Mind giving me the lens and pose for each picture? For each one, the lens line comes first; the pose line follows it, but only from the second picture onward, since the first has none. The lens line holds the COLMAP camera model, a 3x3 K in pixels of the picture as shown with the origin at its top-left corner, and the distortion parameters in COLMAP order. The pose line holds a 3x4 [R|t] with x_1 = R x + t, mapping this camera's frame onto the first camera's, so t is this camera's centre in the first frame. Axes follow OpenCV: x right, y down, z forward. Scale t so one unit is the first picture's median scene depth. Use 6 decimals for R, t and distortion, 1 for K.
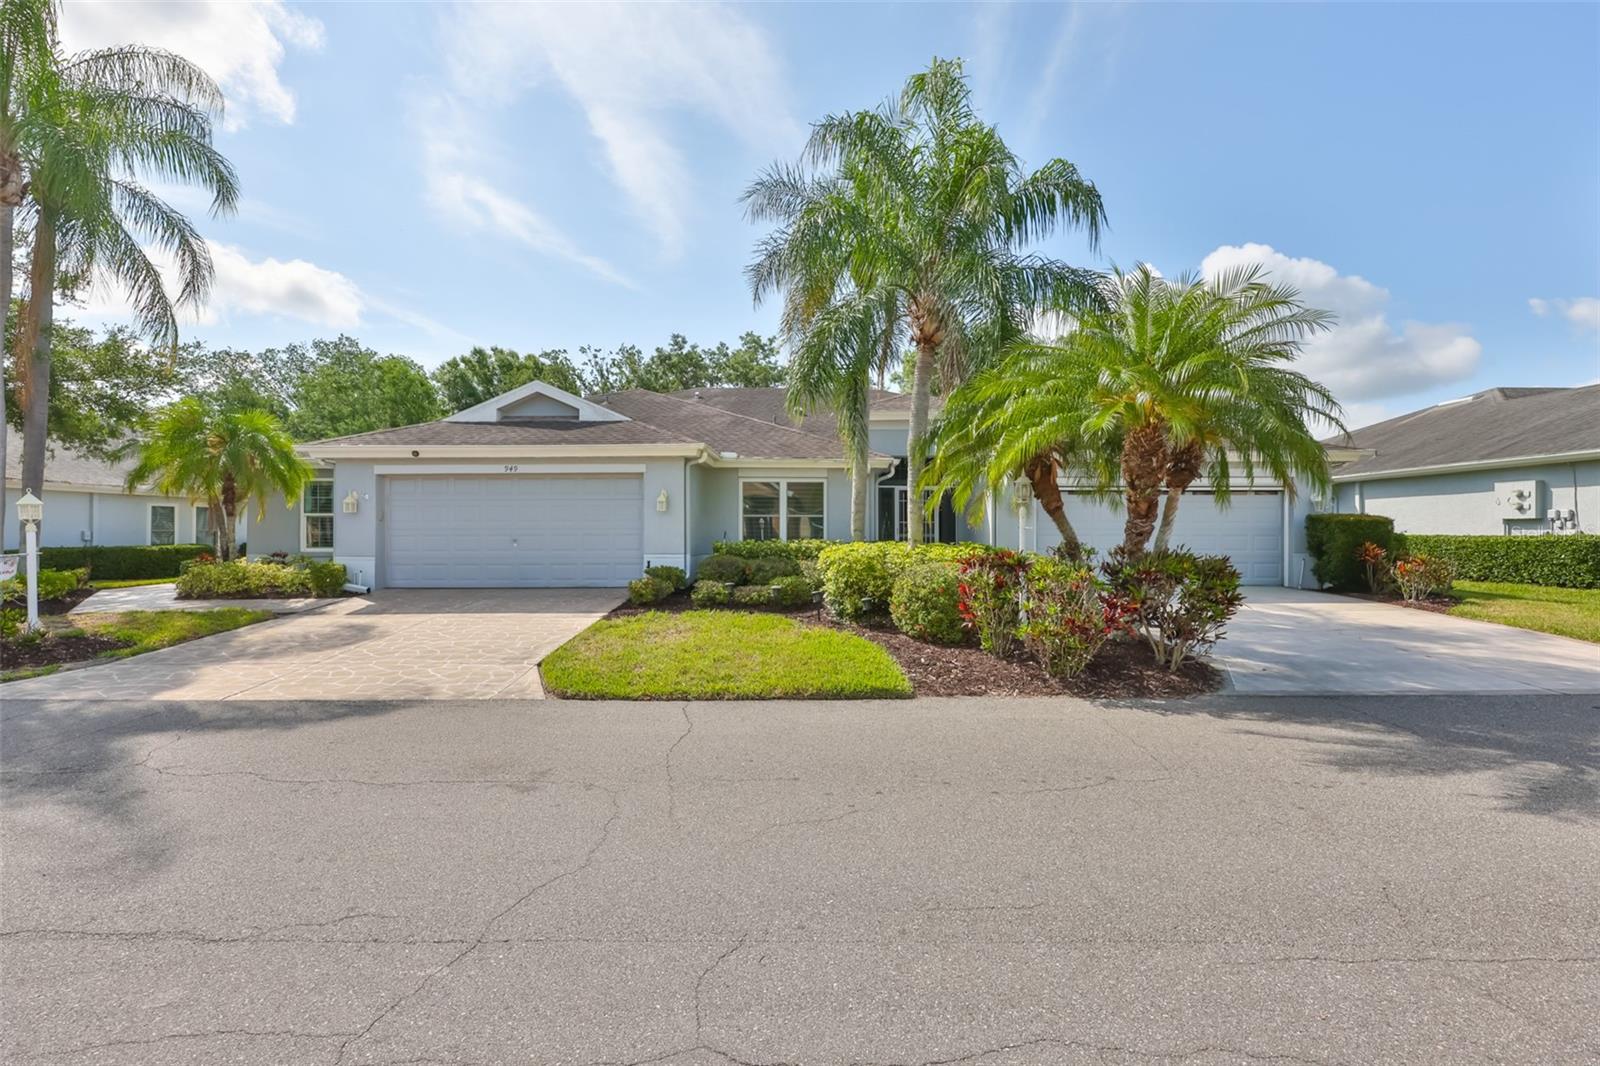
lens RADIAL K [[666.8, 0, 809.2], [0, 666.8, 526.0], [0, 0, 1]] dist [0.008015, 0.000686]
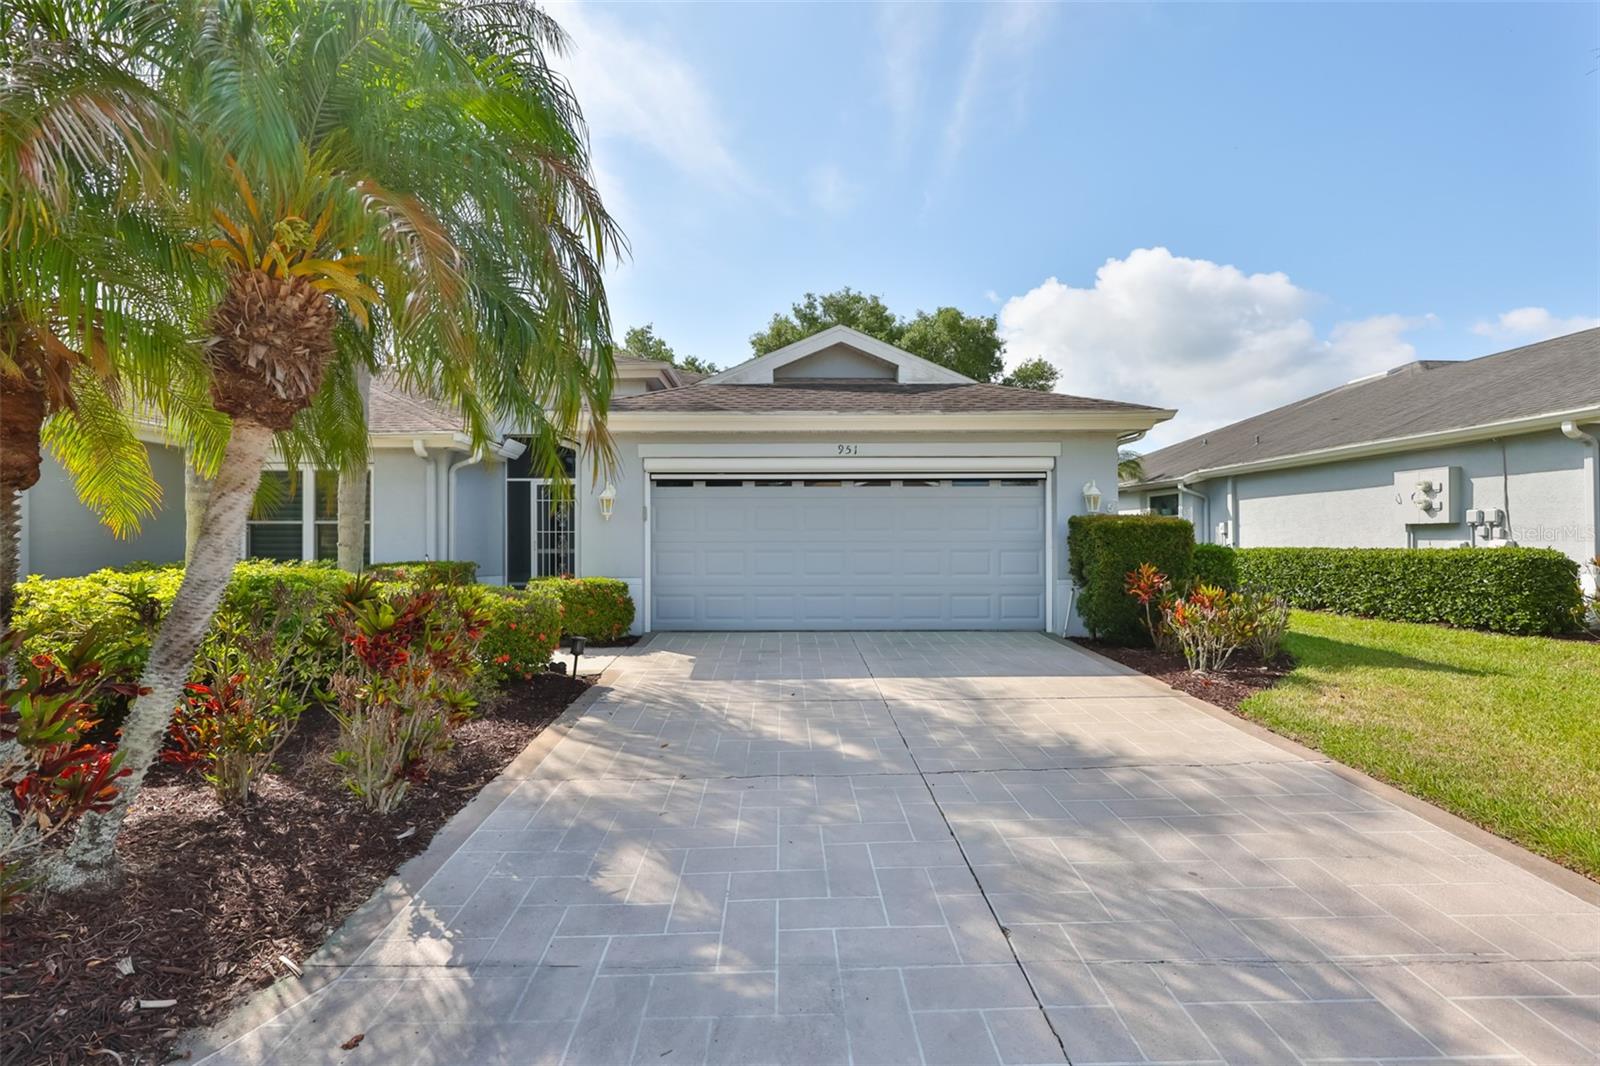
lens RADIAL K [[666.8, 0, 793.3], [0, 666.8, 534.1], [0, 0, 1]] dist [0.008015, 0.000686]
pose [[0.999810, -0.003021, 0.019241, 0.424442], [0.003141, 0.999976, -0.006233, 0.002008], [-0.019221, 0.006292, 0.999795, 0.352982]]
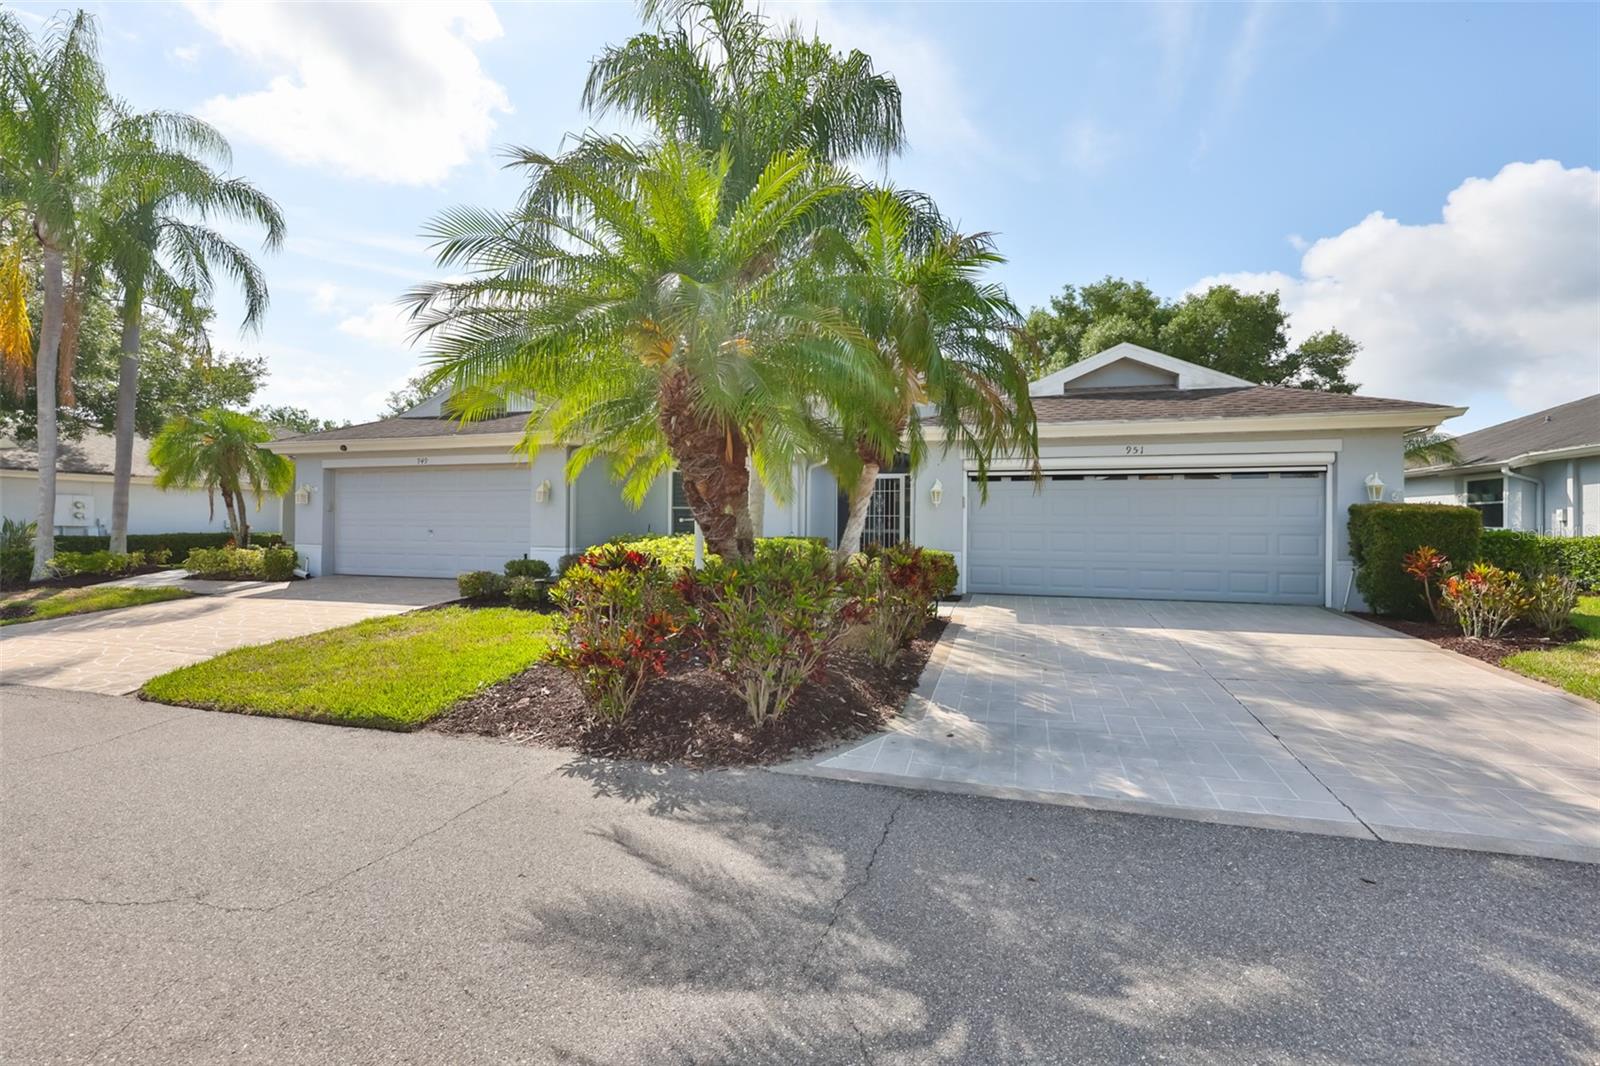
lens RADIAL K [[666.8, 0, 824.1], [0, 666.8, 523.1], [0, 0, 1]] dist [0.008015, 0.000686]
pose [[0.961109, 0.005839, -0.276107, 0.363885], [-0.005574, 0.999983, 0.001743, 0.003496], [0.276112, -0.000137, 0.961125, 0.163086]]
